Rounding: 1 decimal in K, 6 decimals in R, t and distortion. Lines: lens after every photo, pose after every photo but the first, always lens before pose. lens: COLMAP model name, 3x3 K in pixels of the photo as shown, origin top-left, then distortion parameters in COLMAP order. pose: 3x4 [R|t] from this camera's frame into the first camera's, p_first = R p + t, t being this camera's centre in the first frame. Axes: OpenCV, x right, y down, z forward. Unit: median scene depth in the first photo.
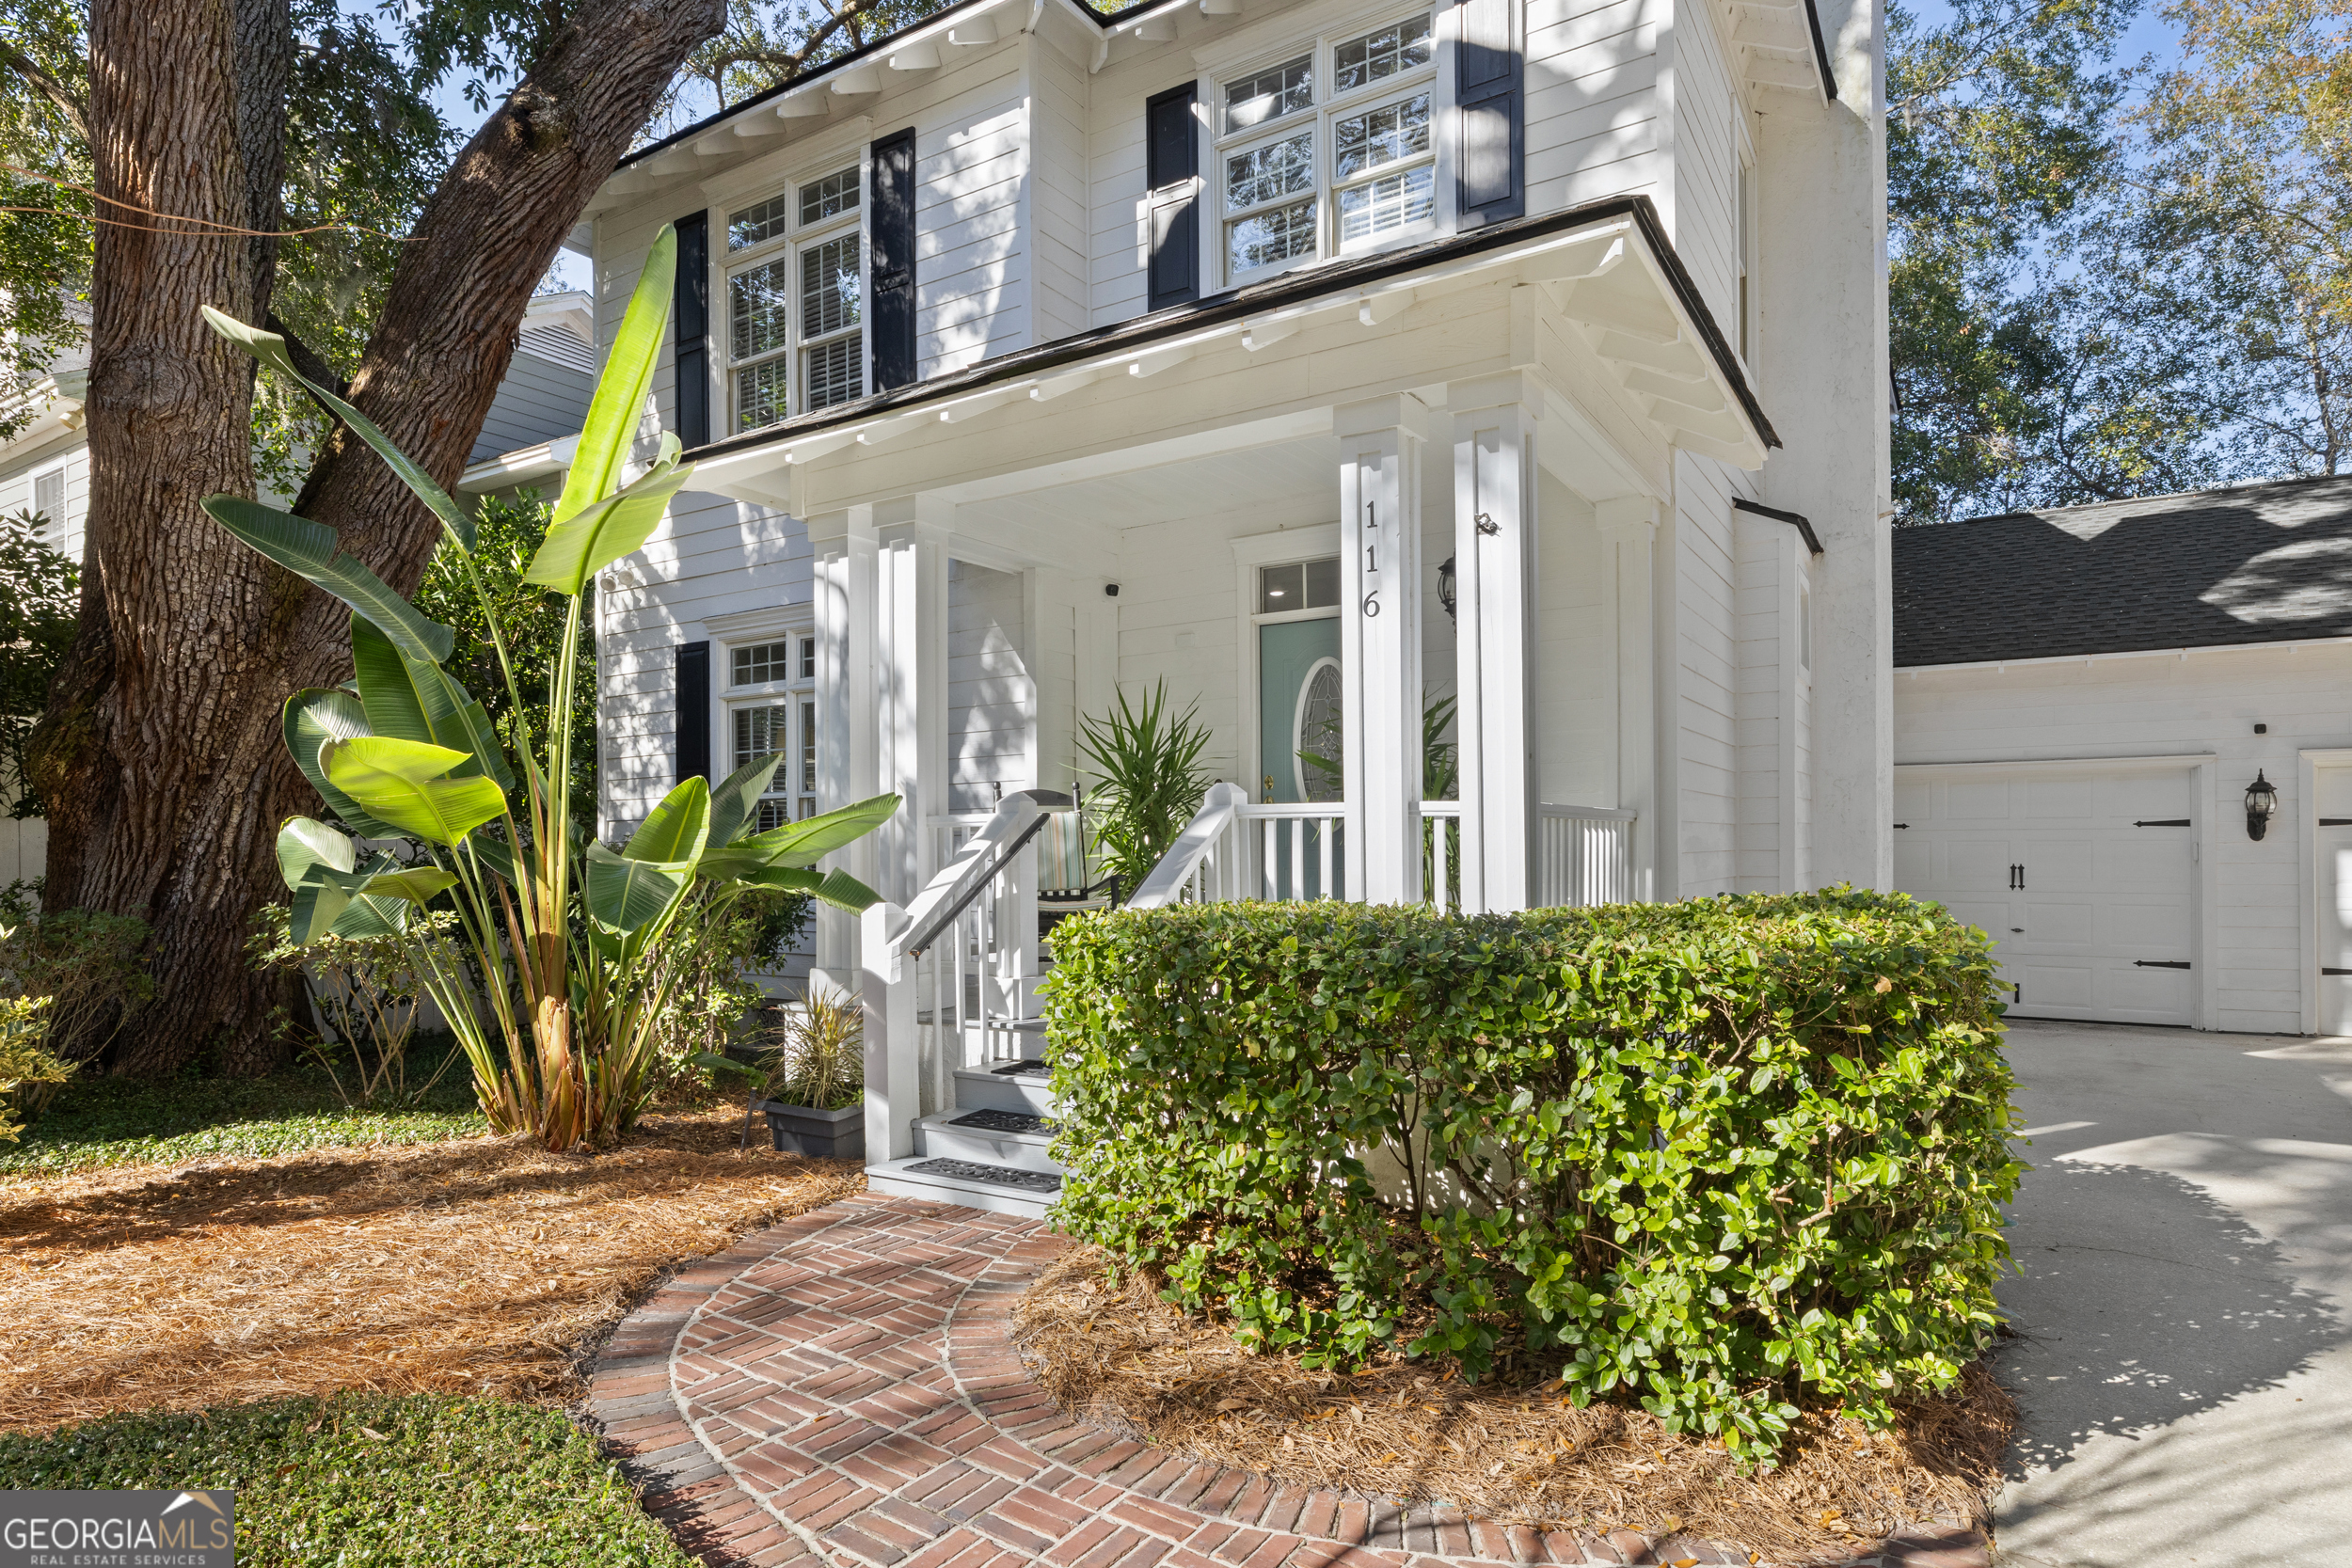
lens RADIAL K [[1310.2, 0, 1165.0], [0, 1310.2, 844.5], [0, 0, 1]] dist [-0.003691, -0.000775]
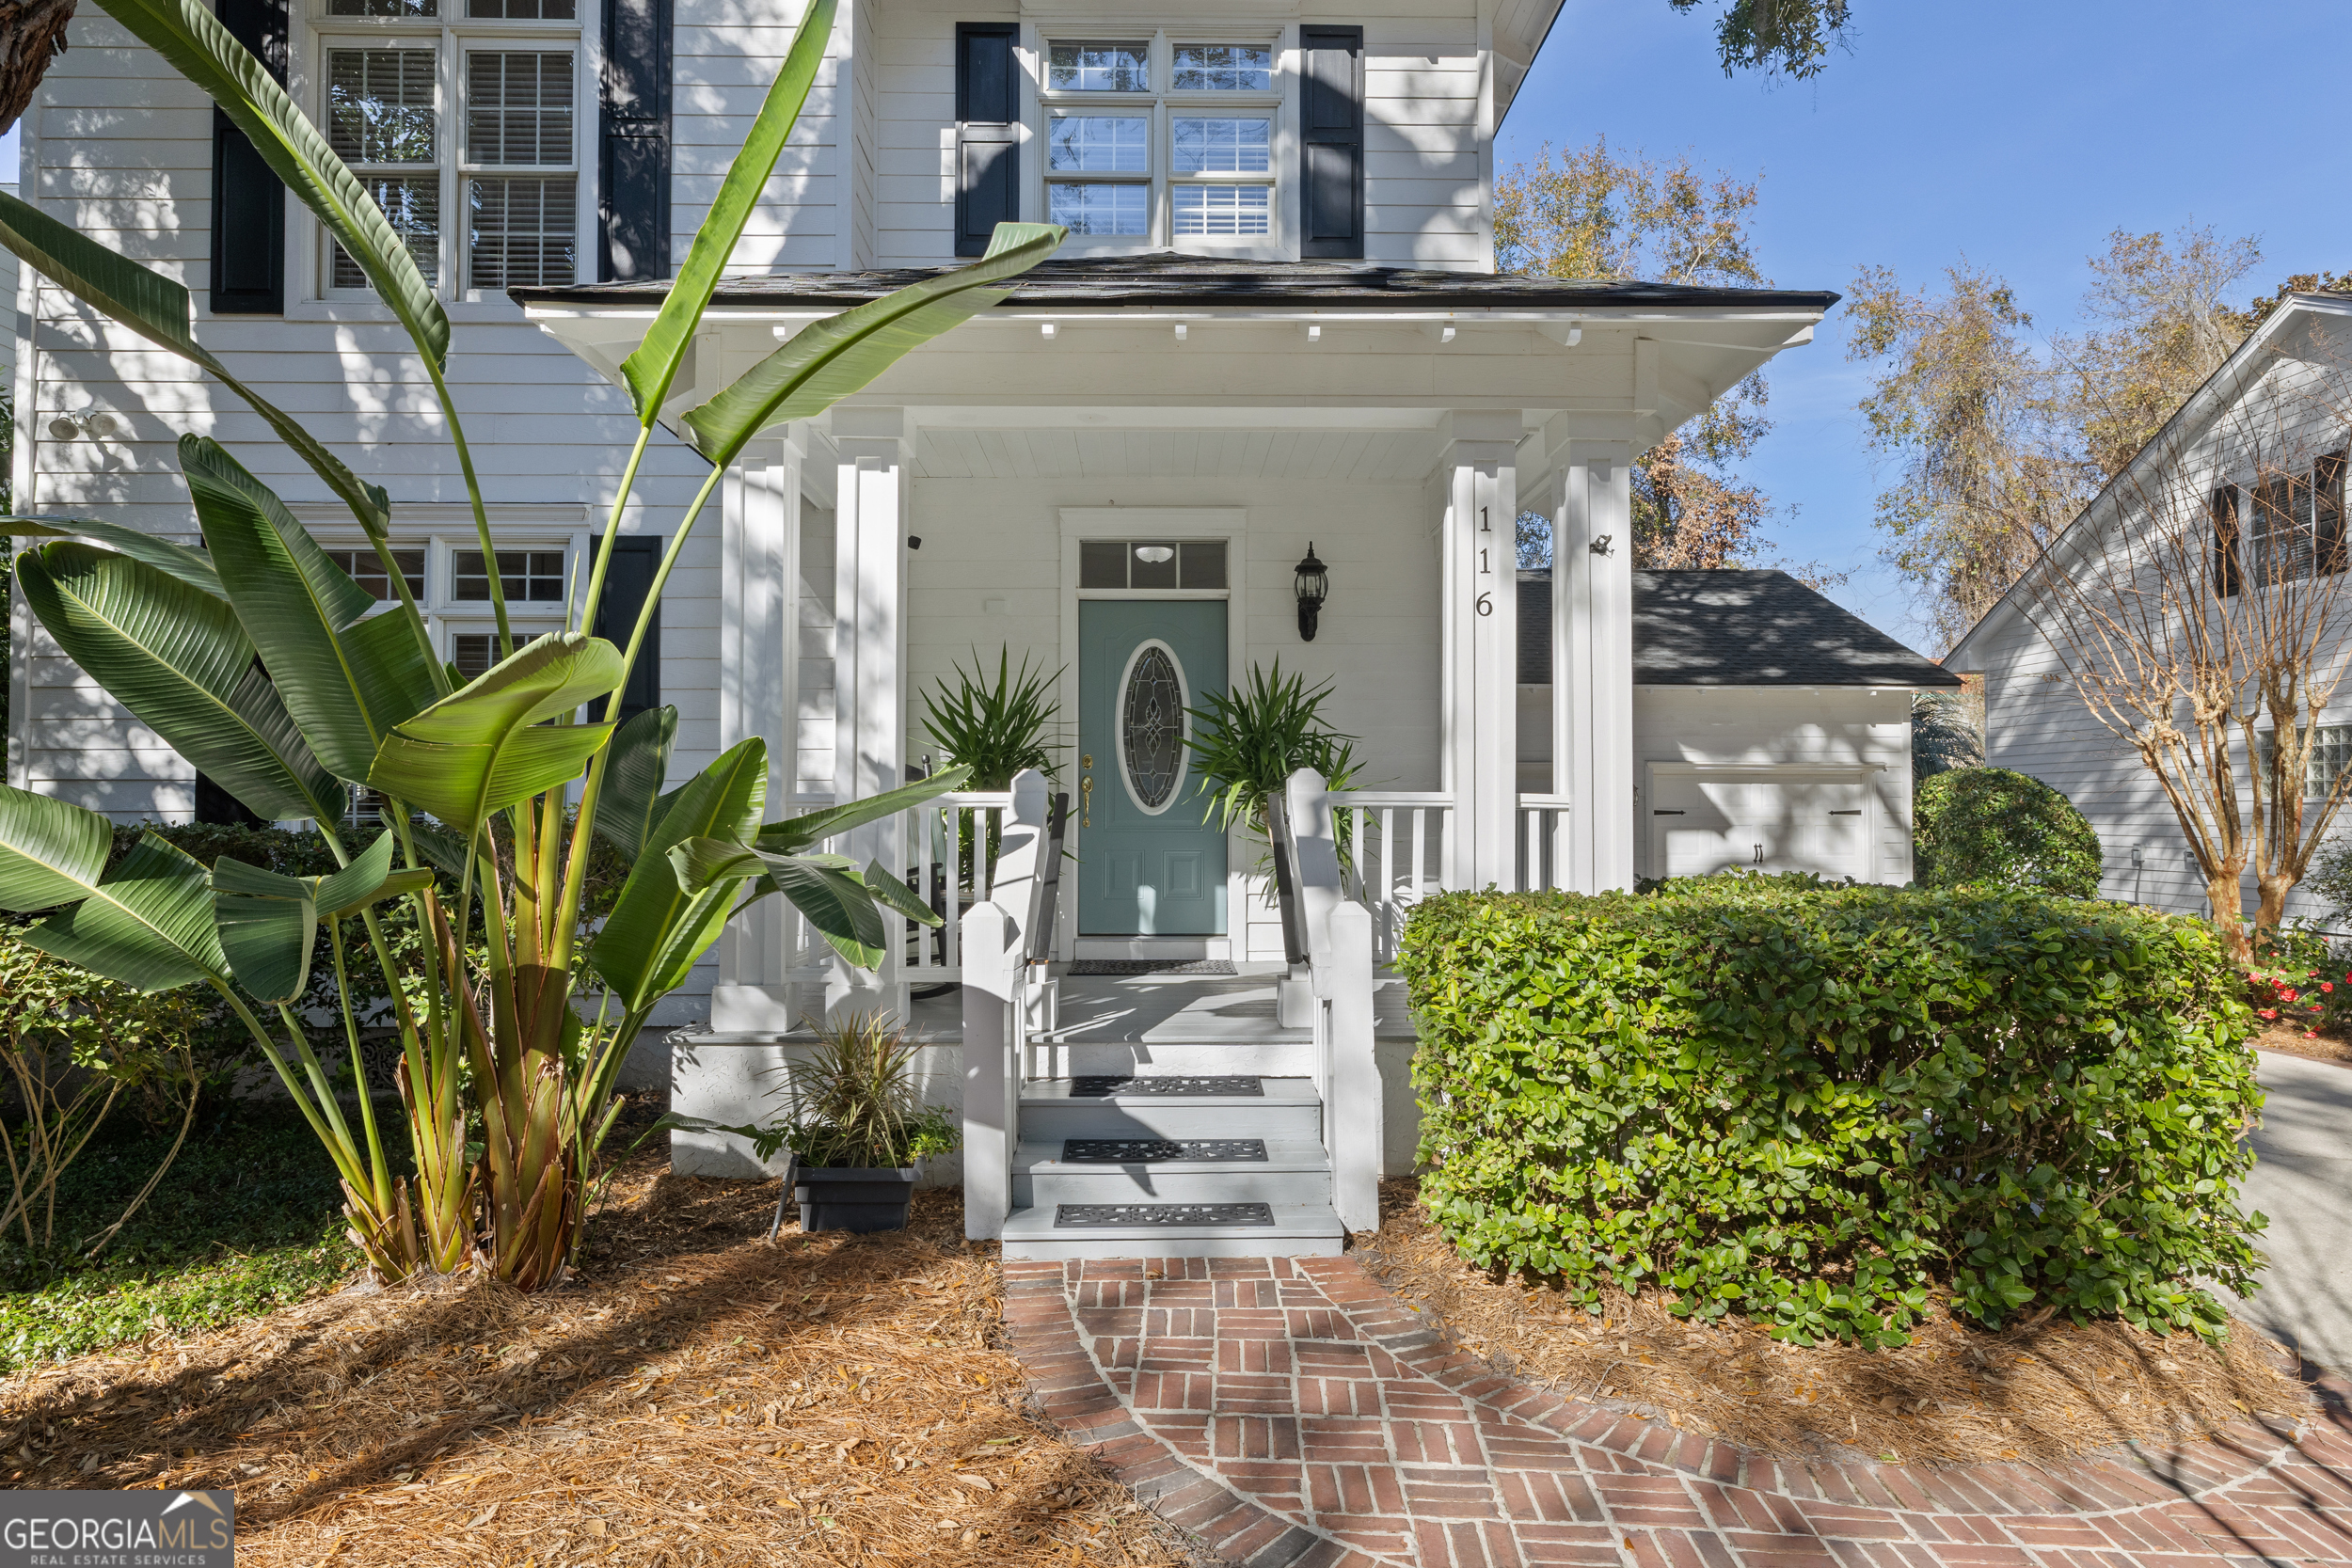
lens RADIAL K [[1246.4, 0, 1176.0], [0, 1246.4, 784.0], [0, 0, 1]] dist [-0.001376, 0.000481]
pose [[0.835428, 0.024852, 0.549038, -0.517230], [-0.010793, 0.999526, -0.028822, -0.007591], [-0.549494, 0.018153, 0.835301, 0.268917]]
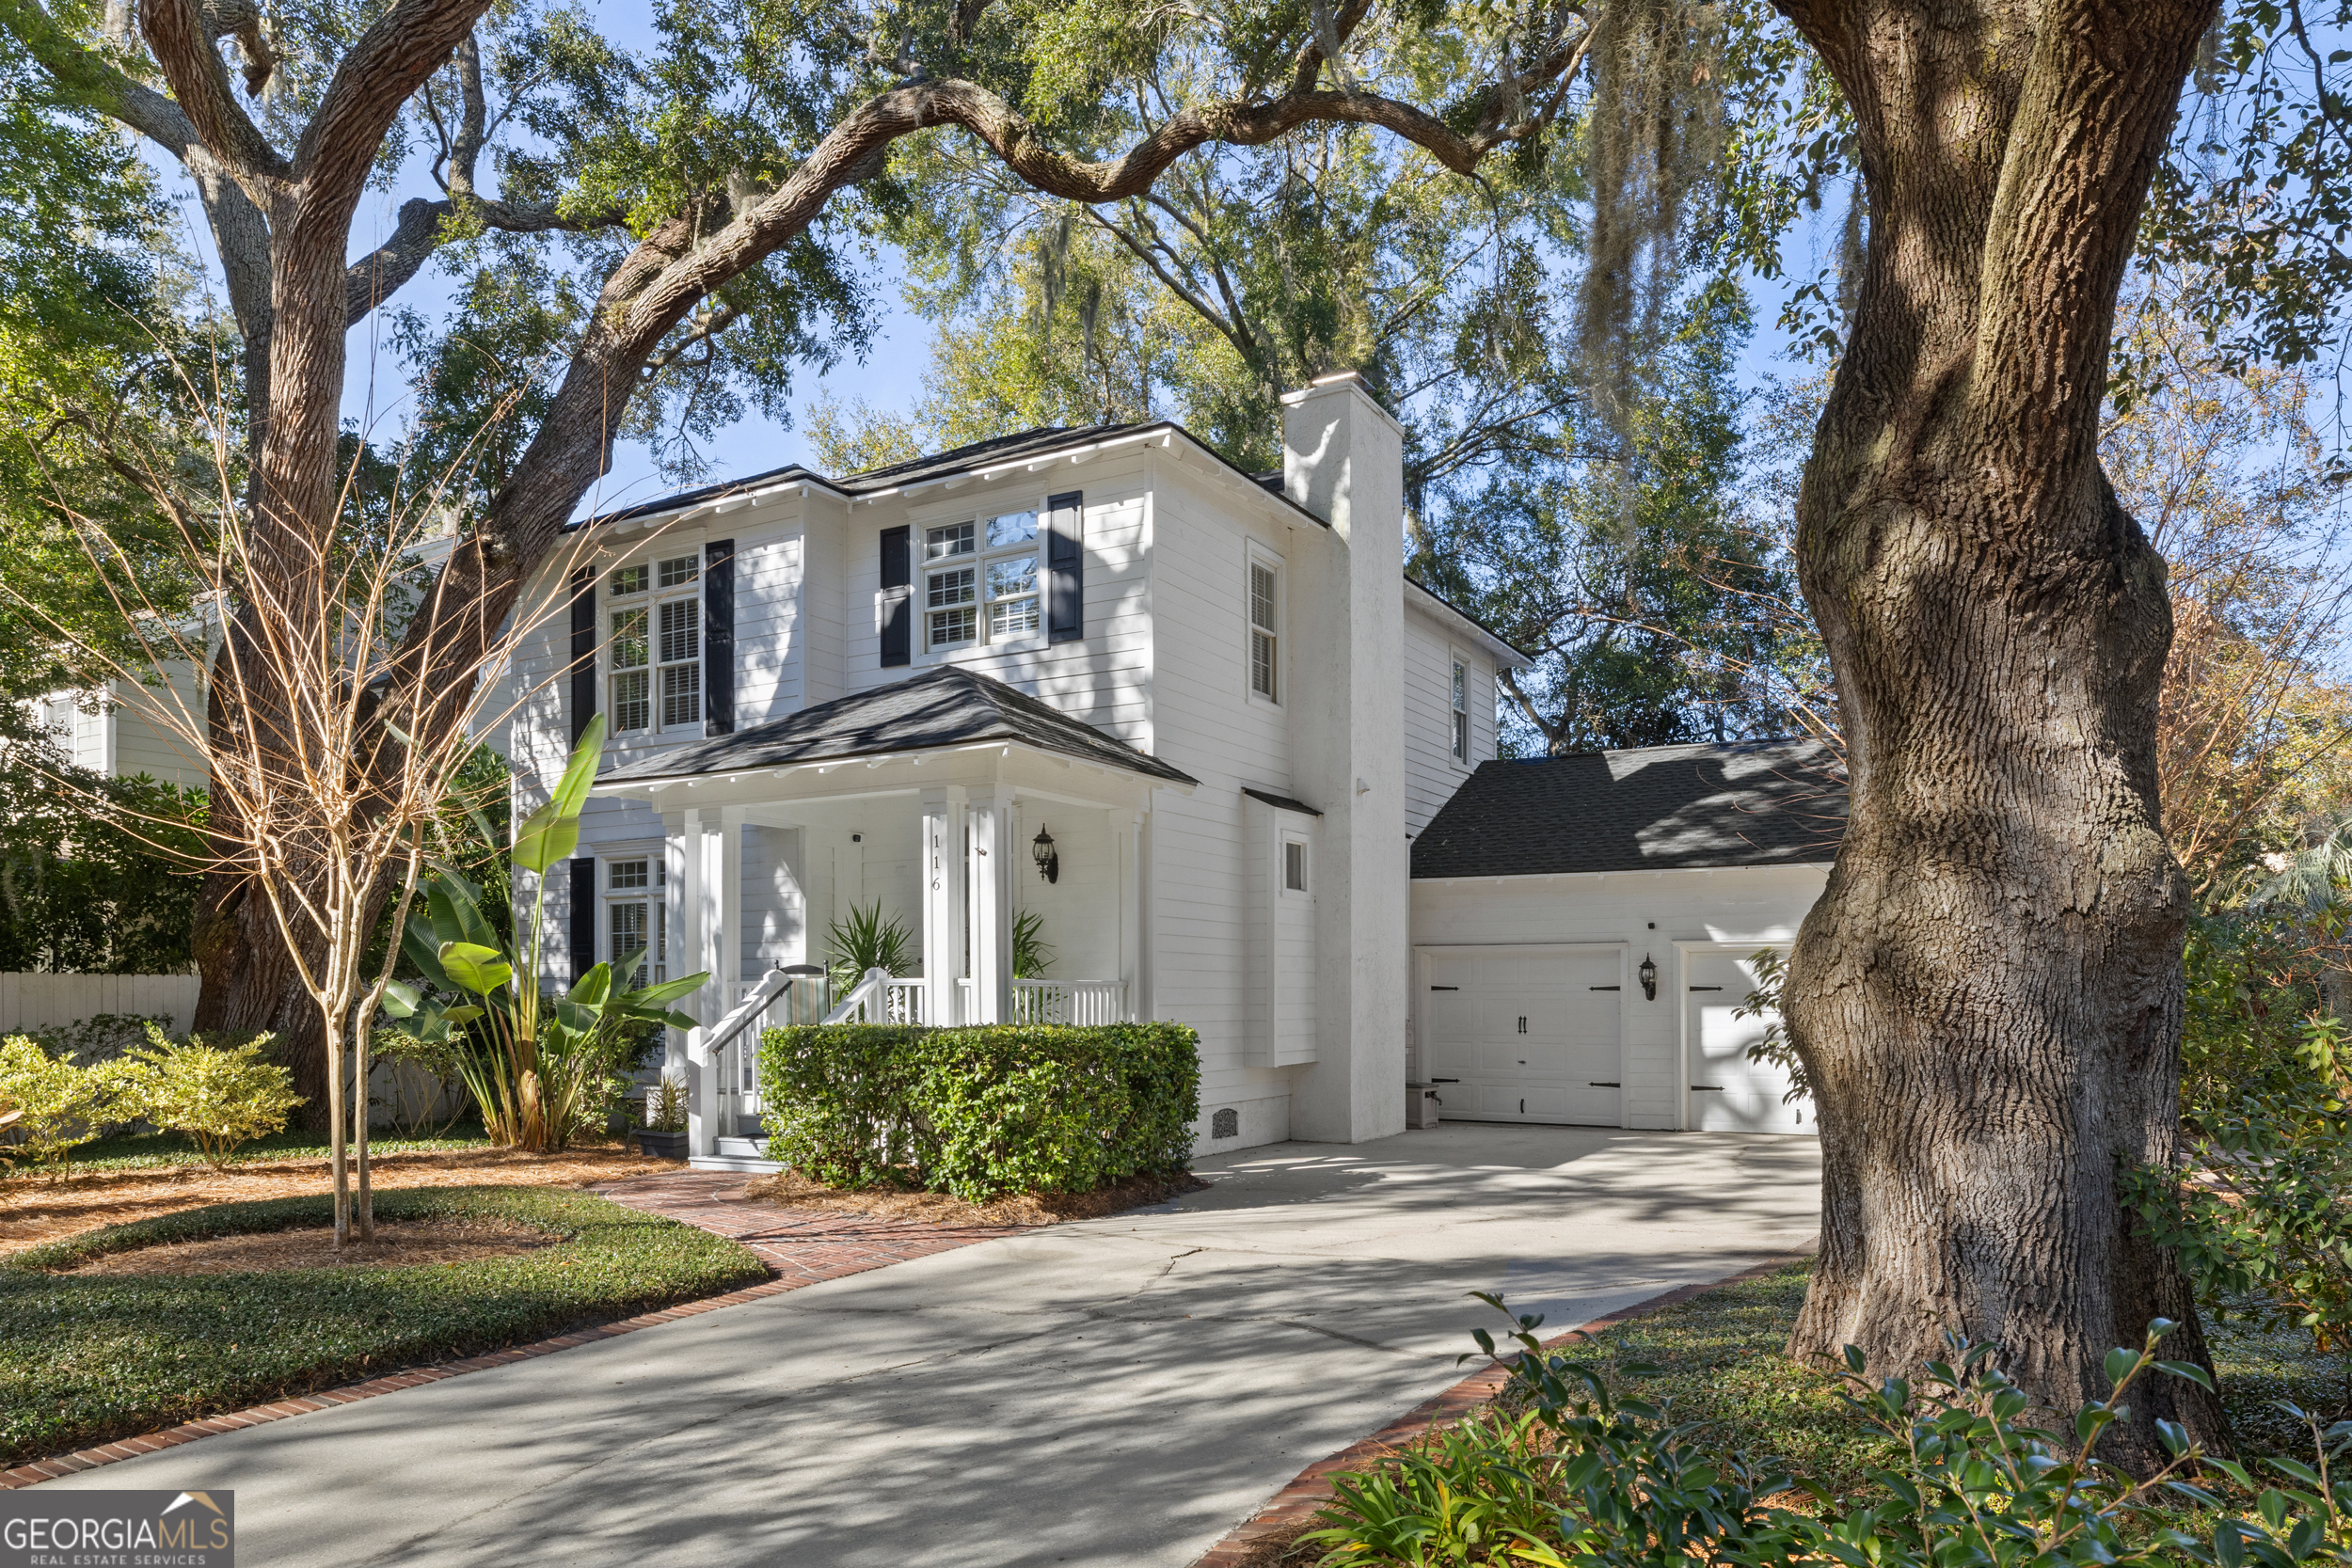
lens RADIAL K [[1525.2, 0, 1154.8], [0, 1525.2, 988.0], [0, 0, 1]] dist [0.002277, -0.000766]
pose [[0.998869, 0.007644, 0.046926, 0.344188], [-0.007386, 0.999957, -0.005668, -0.005475], [-0.046968, 0.005315, 0.998882, -1.264020]]
